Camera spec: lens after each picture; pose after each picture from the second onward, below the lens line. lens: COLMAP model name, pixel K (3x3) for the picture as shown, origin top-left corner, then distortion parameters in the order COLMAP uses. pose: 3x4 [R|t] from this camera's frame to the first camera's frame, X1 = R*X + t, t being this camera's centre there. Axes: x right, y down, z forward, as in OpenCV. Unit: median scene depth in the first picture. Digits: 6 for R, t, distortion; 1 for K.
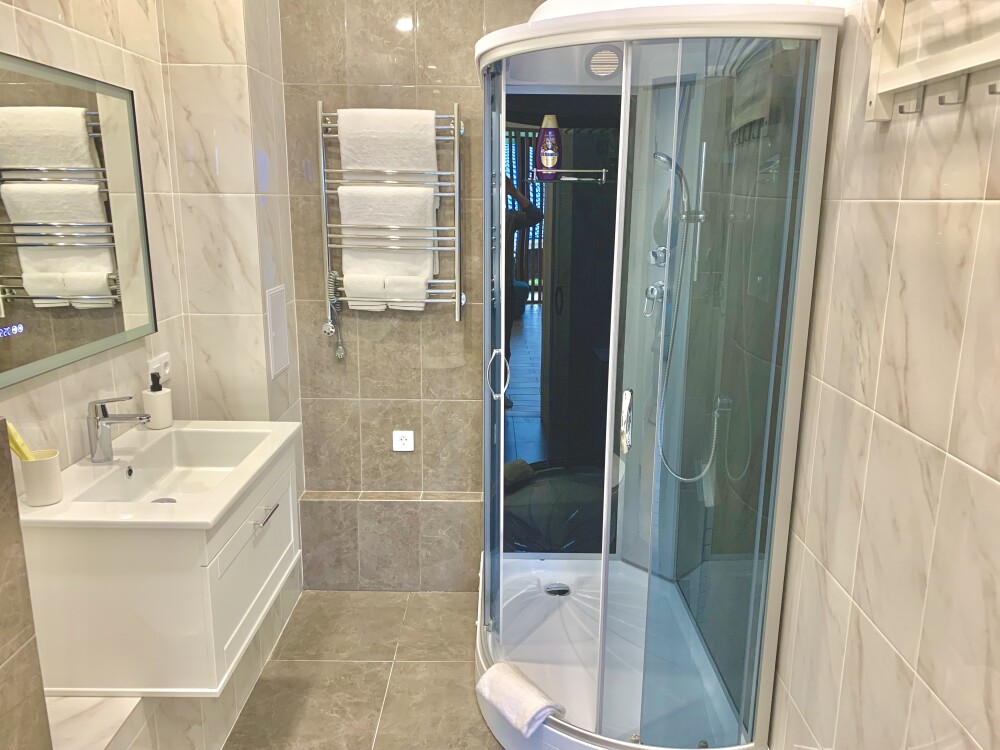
lens RADIAL K [[763.4, 0, 500.0], [0, 763.4, 375.0], [0, 0, 1]] dist [0.048895, -0.071869]
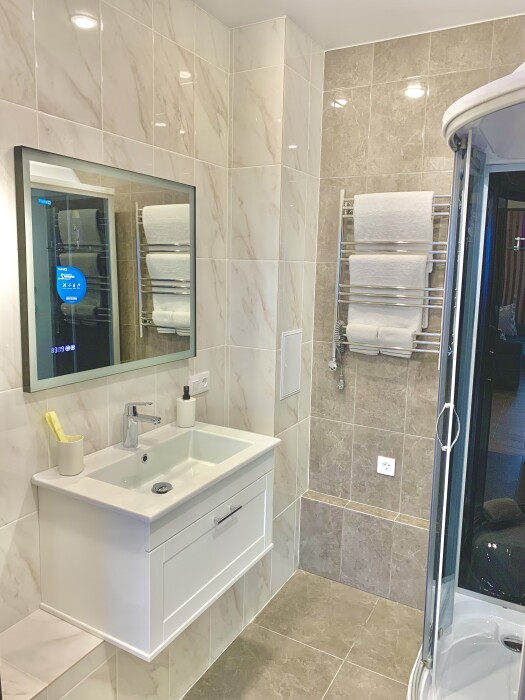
lens RADIAL K [[534.4, 0, 250.6], [0, 534.4, 341.4], [0, 0, 1]] dist [0.048895, -0.071869]
pose [[0.868963, 0.078338, -0.488637, 0.088364], [-0.123160, 0.990558, -0.060213, -0.030509], [0.479307, 0.112503, 0.870407, 0.167083]]
